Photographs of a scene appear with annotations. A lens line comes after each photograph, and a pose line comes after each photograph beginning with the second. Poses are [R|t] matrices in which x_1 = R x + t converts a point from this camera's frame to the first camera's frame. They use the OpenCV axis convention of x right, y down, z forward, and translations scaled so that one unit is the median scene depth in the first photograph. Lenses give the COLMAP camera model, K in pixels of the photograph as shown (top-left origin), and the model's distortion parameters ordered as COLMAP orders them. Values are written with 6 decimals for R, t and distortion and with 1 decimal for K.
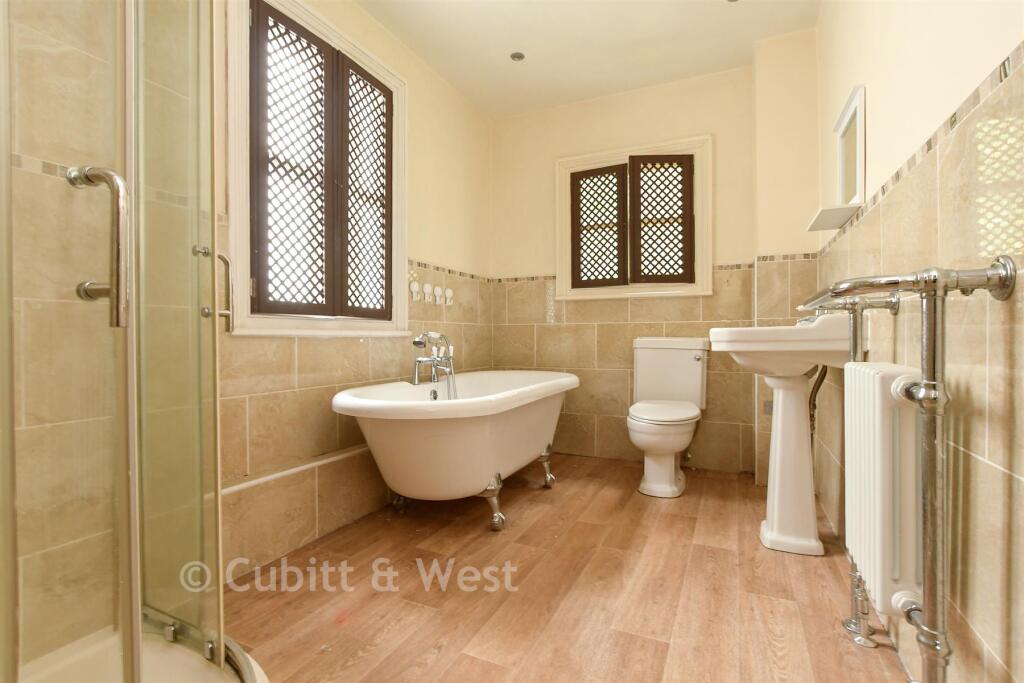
lens RADIAL K [[476.7, 0, 511.1], [0, 476.7, 339.4], [0, 0, 1]] dist [-0.004172, -0.000299]
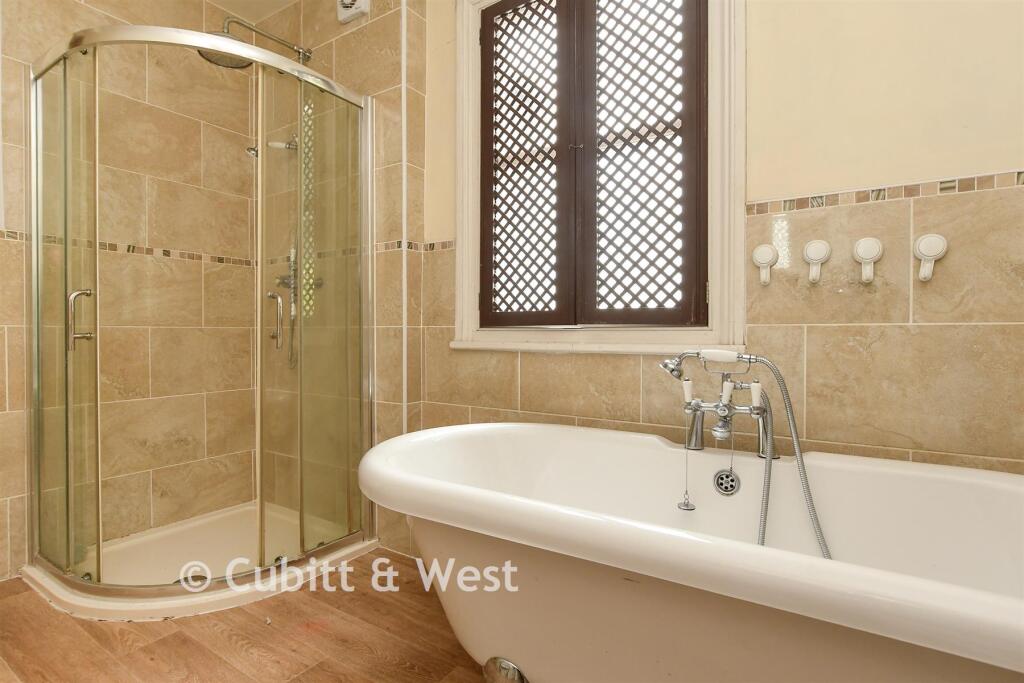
lens RADIAL K [[501.2, 0, 512.1], [0, 501.2, 337.9], [0, 0, 1]] dist [-0.000697, -0.000004]
pose [[-0.125946, 0.006327, -0.992017, 0.469147], [-0.008765, 0.999934, 0.007490, -0.037144], [0.991998, 0.009638, -0.125882, 1.094874]]
